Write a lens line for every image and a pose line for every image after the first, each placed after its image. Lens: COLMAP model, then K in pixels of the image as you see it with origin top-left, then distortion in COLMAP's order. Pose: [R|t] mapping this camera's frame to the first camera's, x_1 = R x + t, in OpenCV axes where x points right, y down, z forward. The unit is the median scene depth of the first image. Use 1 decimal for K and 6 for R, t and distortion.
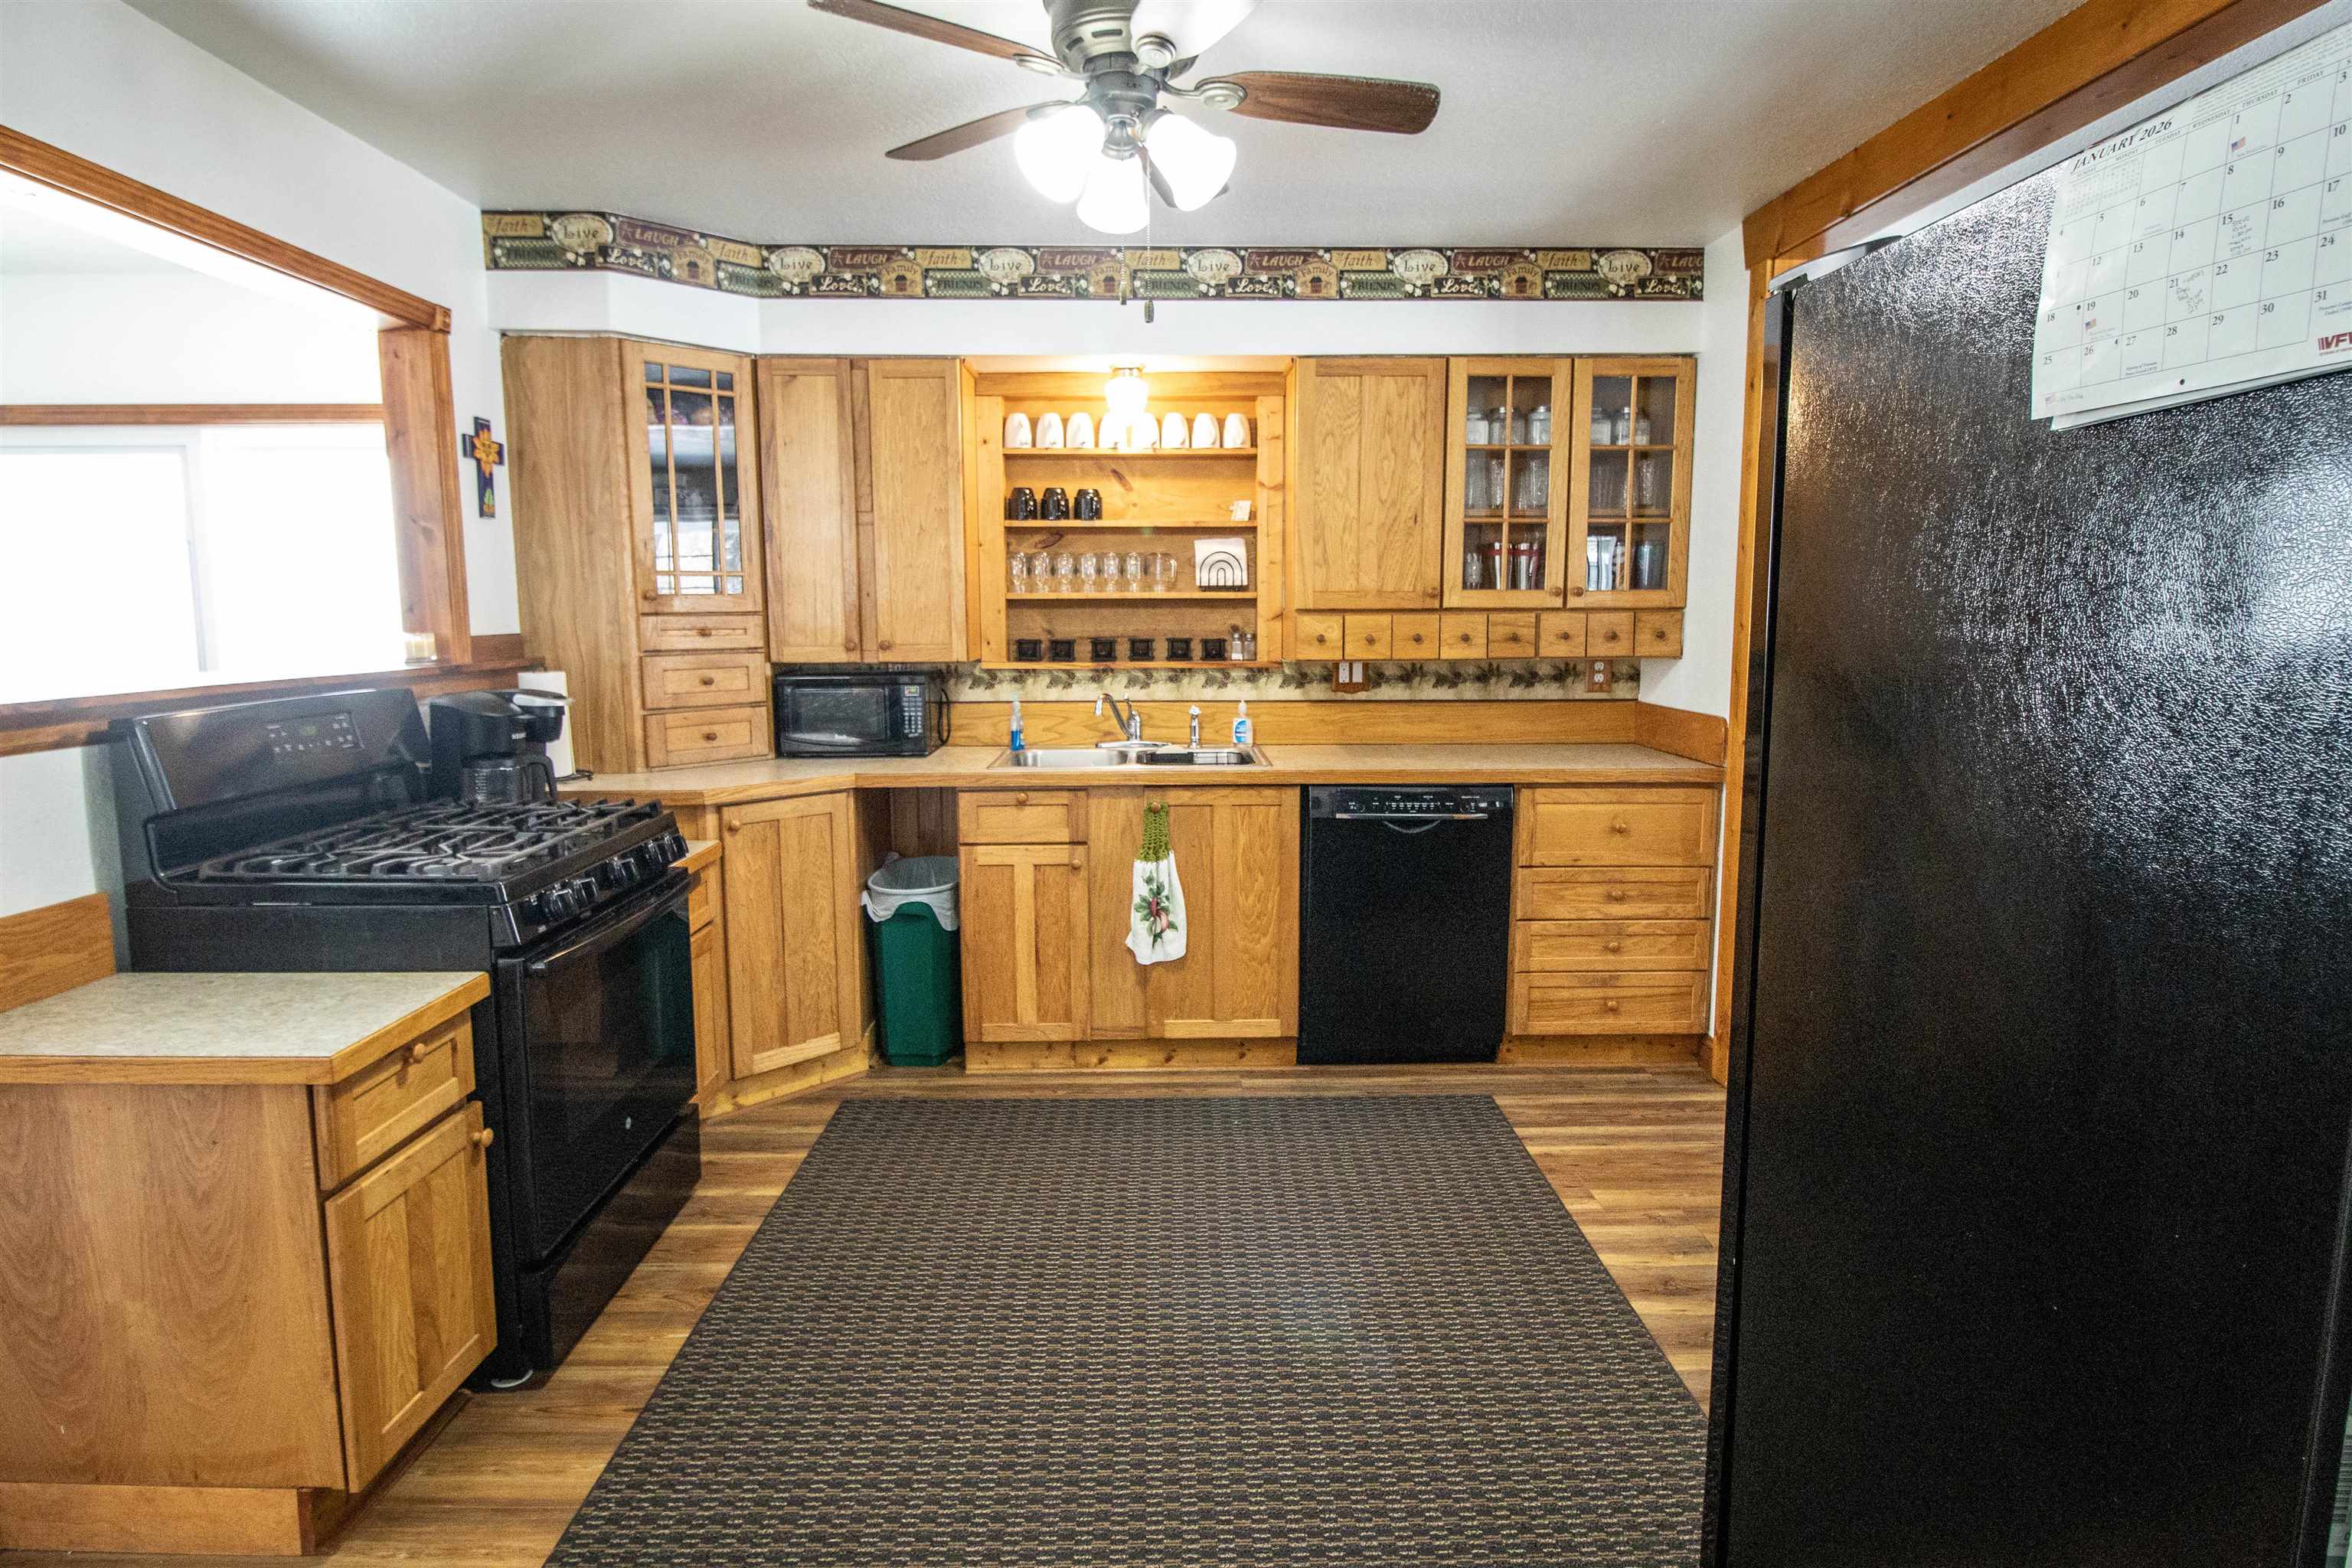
lens RADIAL K [[1235.3, 0, 1170.1], [0, 1235.3, 751.1], [0, 0, 1]] dist [0.001631, -0.013224]
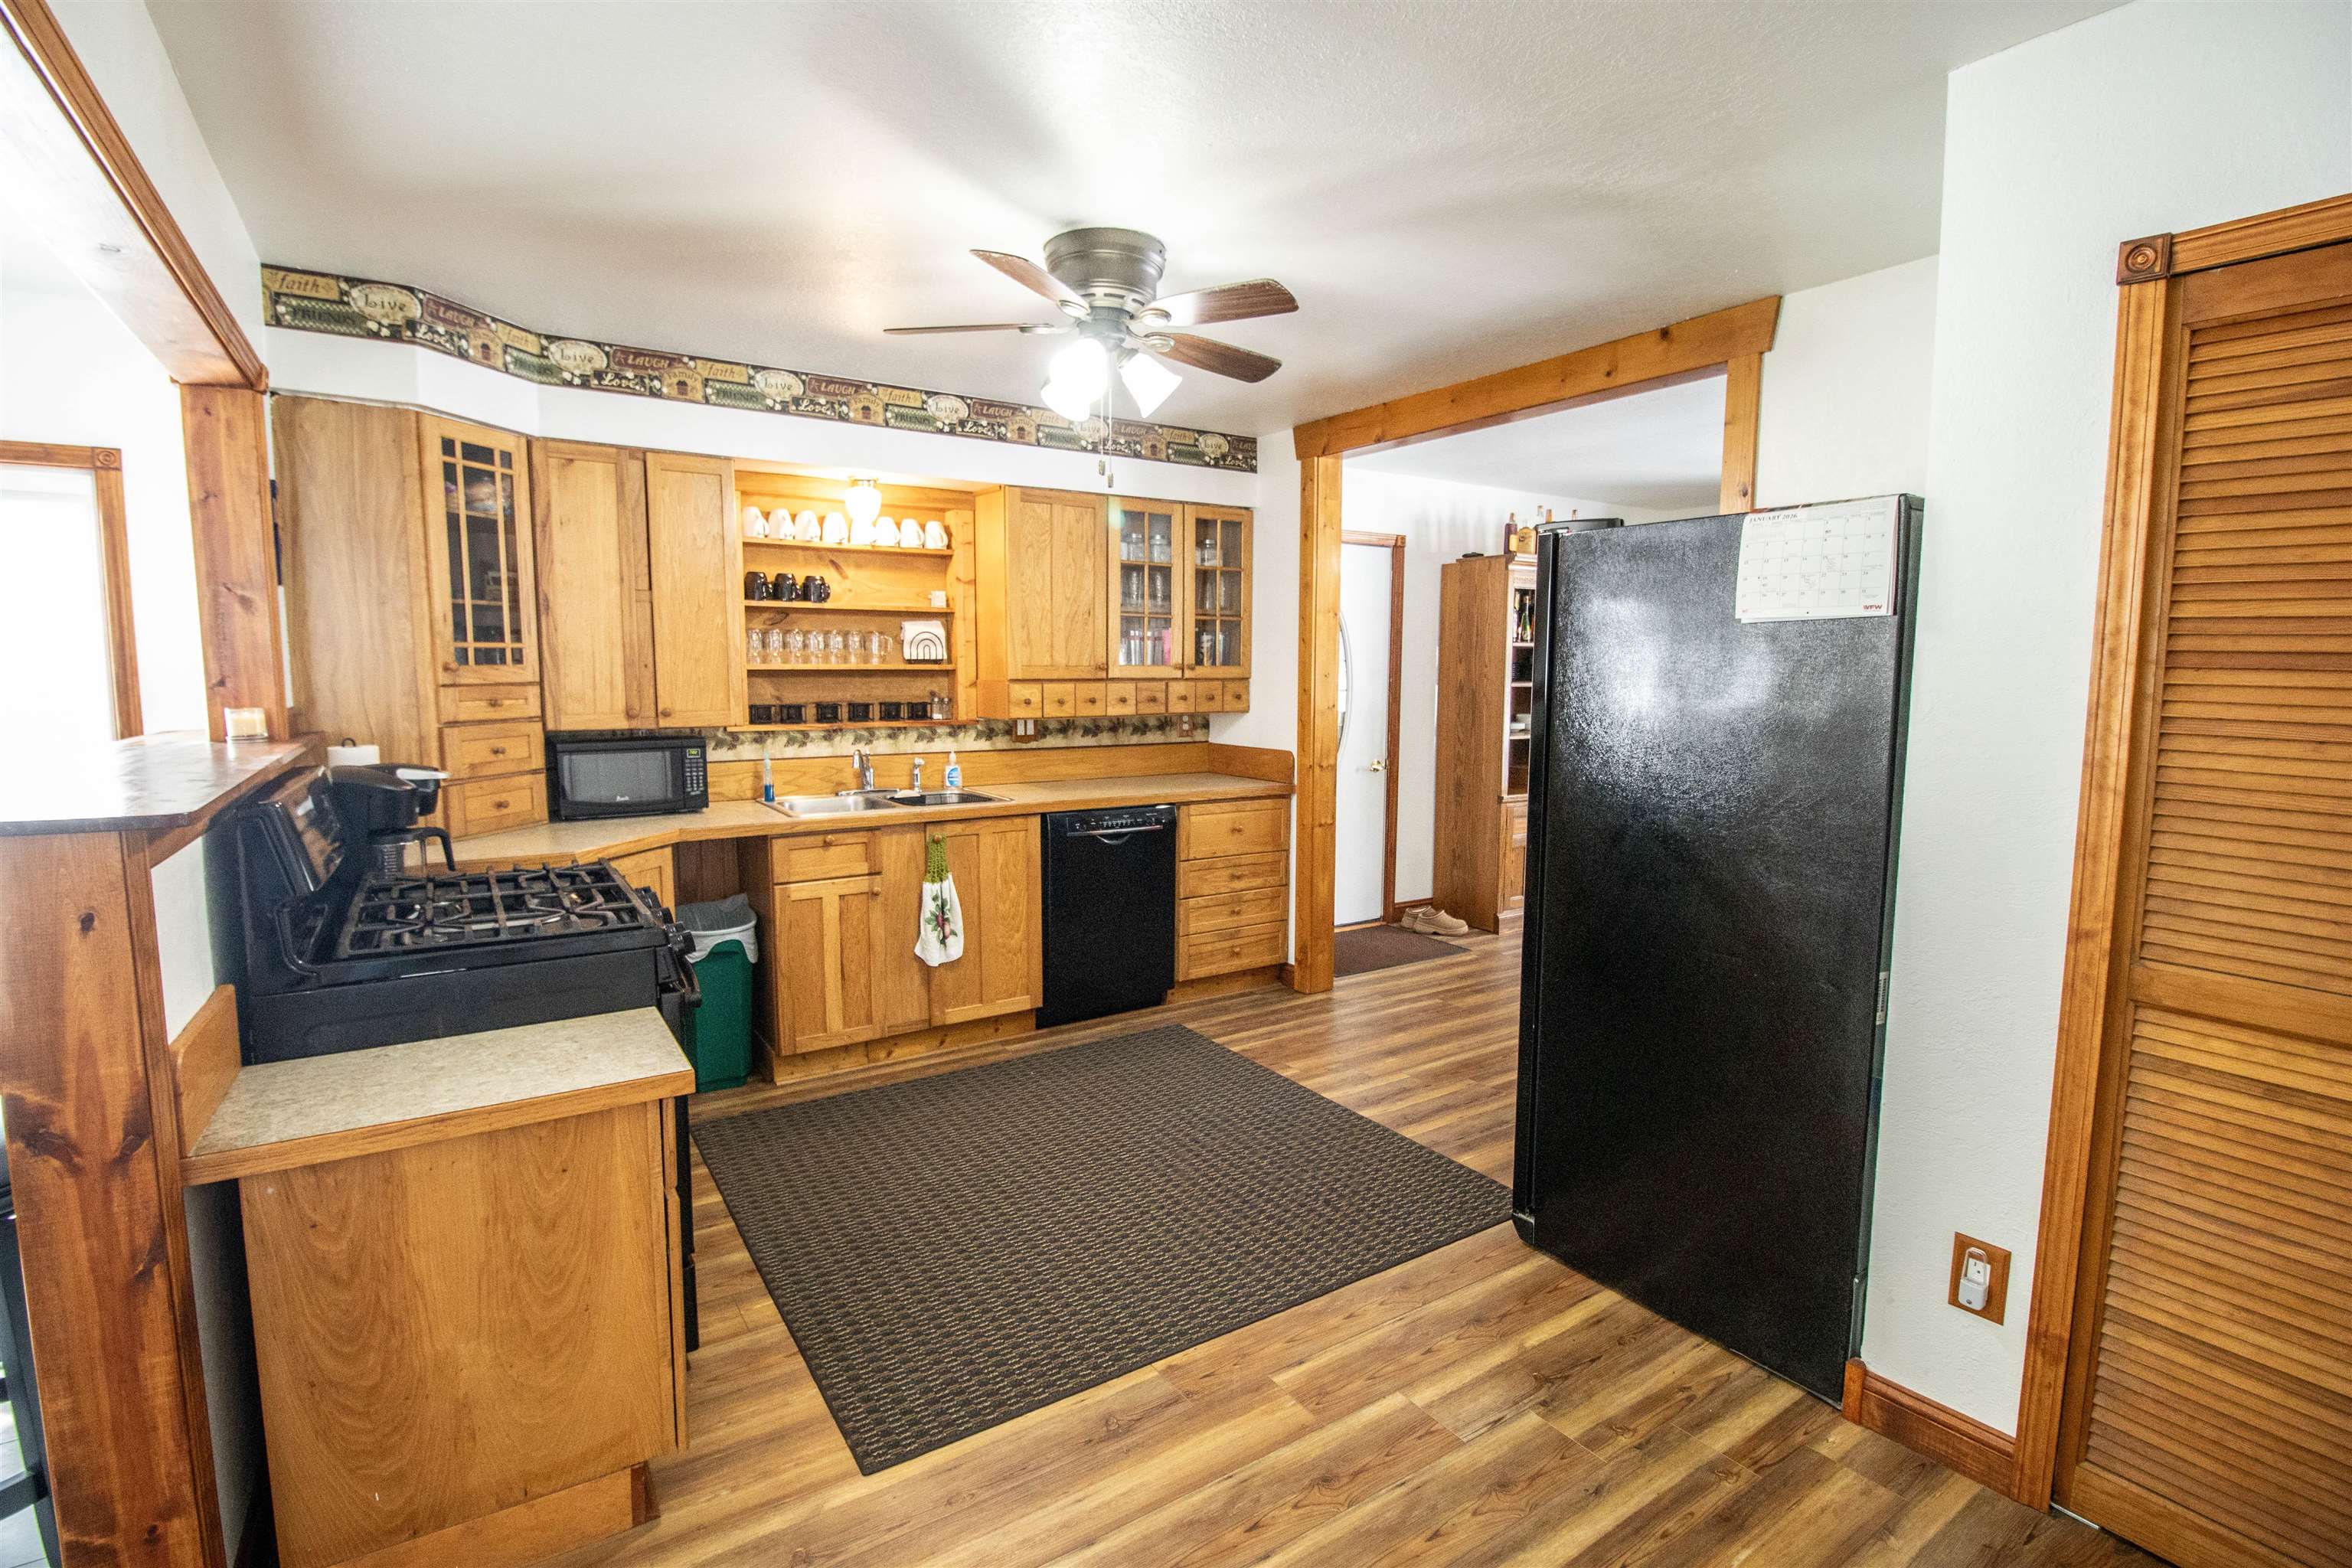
lens RADIAL K [[1114.0, 0, 1179.4], [0, 1114.0, 777.0], [0, 0, 1]] dist [-0.001519, -0.010353]
pose [[0.841336, -0.047797, 0.538395, -0.392973], [0.056347, 0.998411, 0.000585, -0.003542], [-0.537568, 0.029845, 0.842692, -0.075945]]
